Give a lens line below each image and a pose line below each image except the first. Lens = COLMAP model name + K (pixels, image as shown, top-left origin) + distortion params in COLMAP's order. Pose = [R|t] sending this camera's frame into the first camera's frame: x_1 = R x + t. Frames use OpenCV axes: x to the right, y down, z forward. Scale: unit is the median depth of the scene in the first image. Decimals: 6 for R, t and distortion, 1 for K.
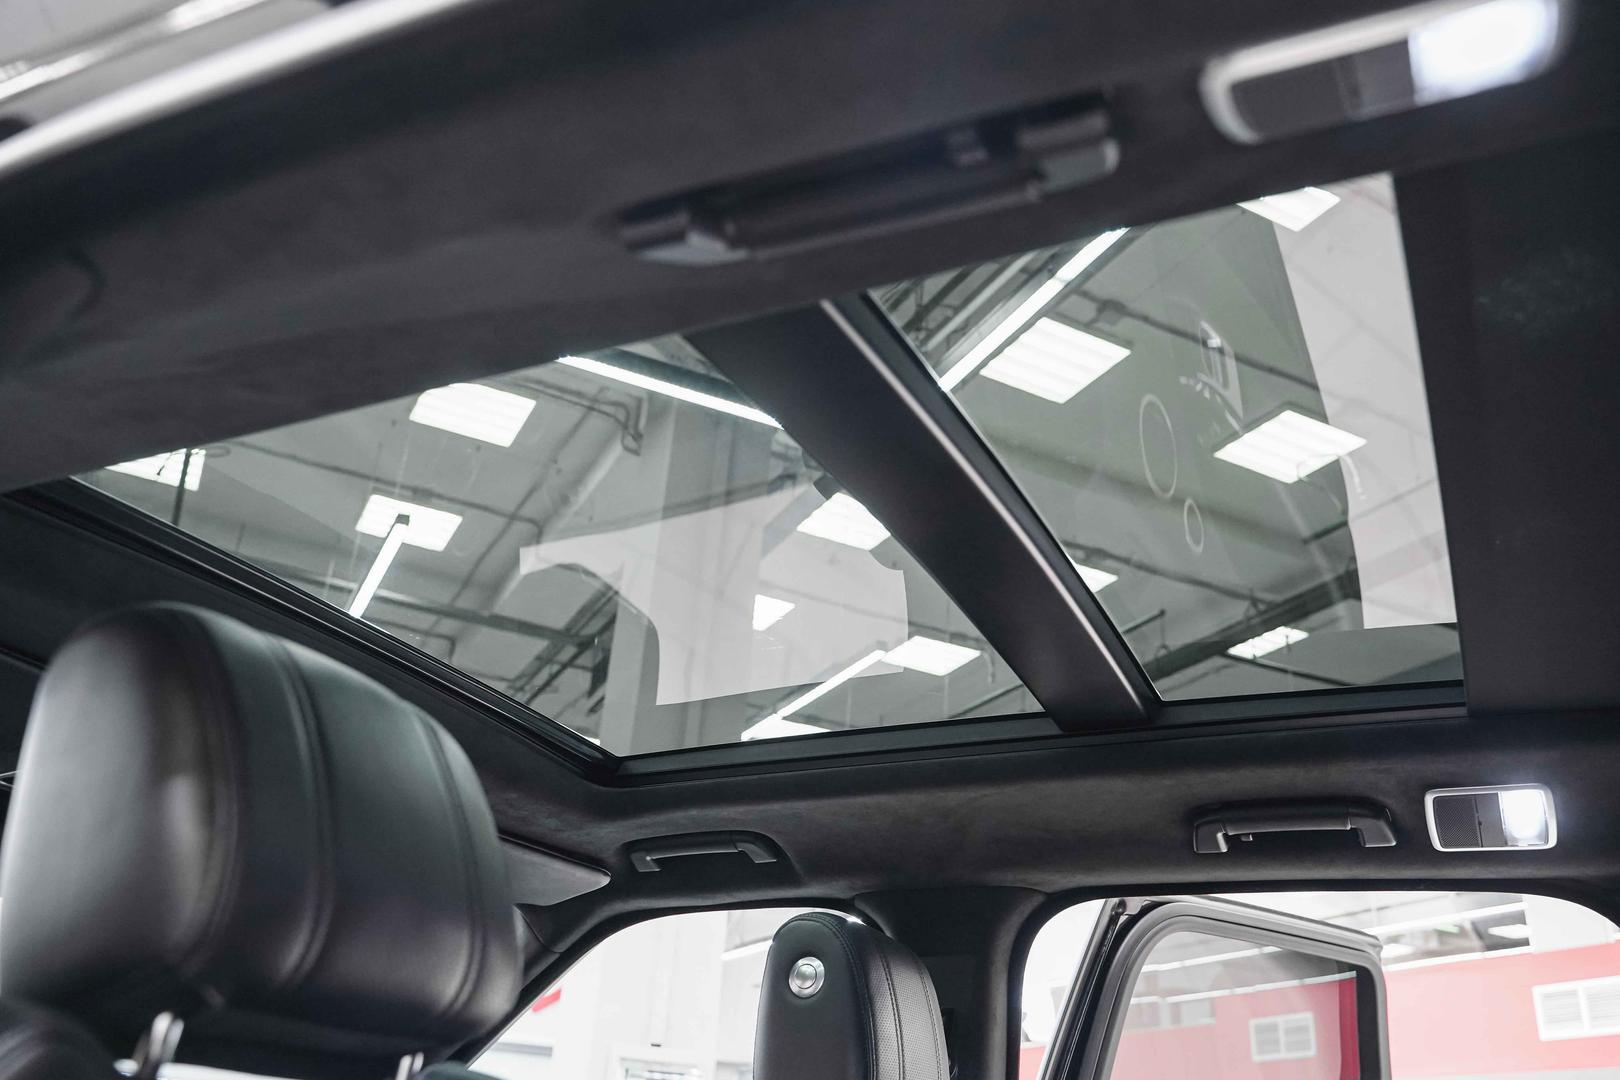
lens RADIAL K [[1310.2, 0, 810.0], [0, 1310.2, 540.0], [0, 0, 1]] dist [-0.006730, -0.002091]
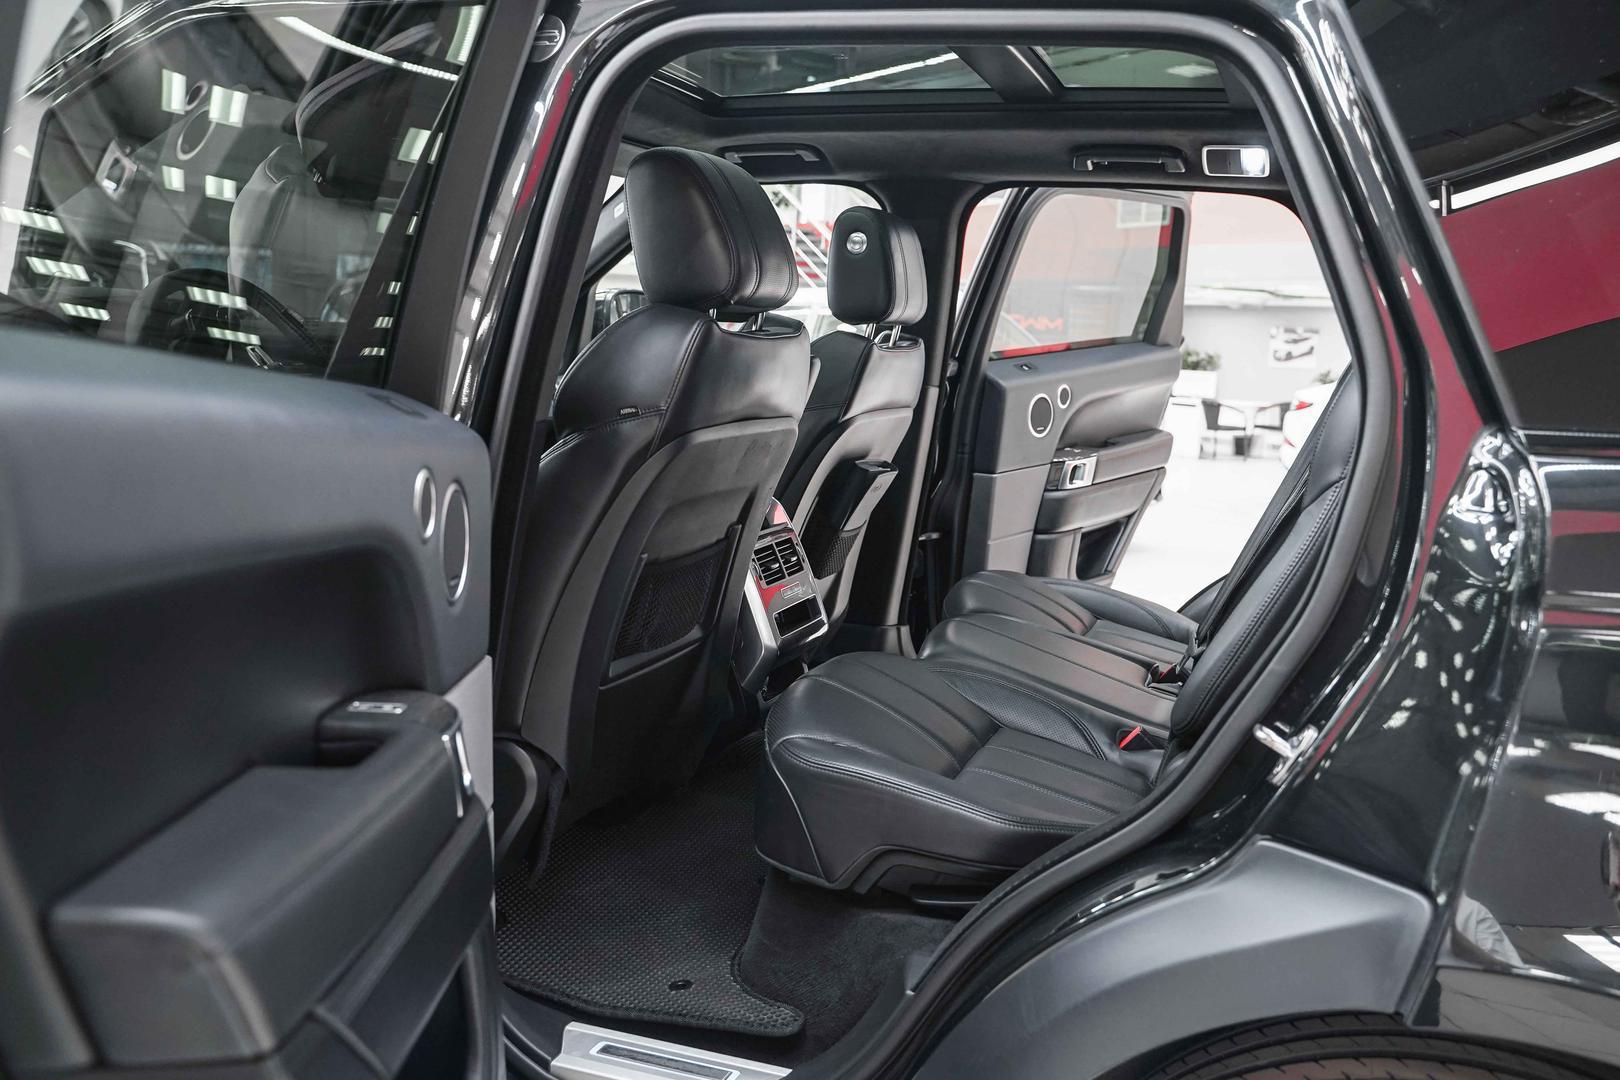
lens RADIAL K [[1307.9, 0, 810.0], [0, 1307.9, 540.0], [0, 0, 1]] dist [-0.308802, -0.000740]
pose [[0.997540, -0.012832, 0.068921, -0.159902], [-0.030233, 0.808242, 0.588073, -0.312187], [-0.063251, -0.588710, 0.805866, -0.557454]]
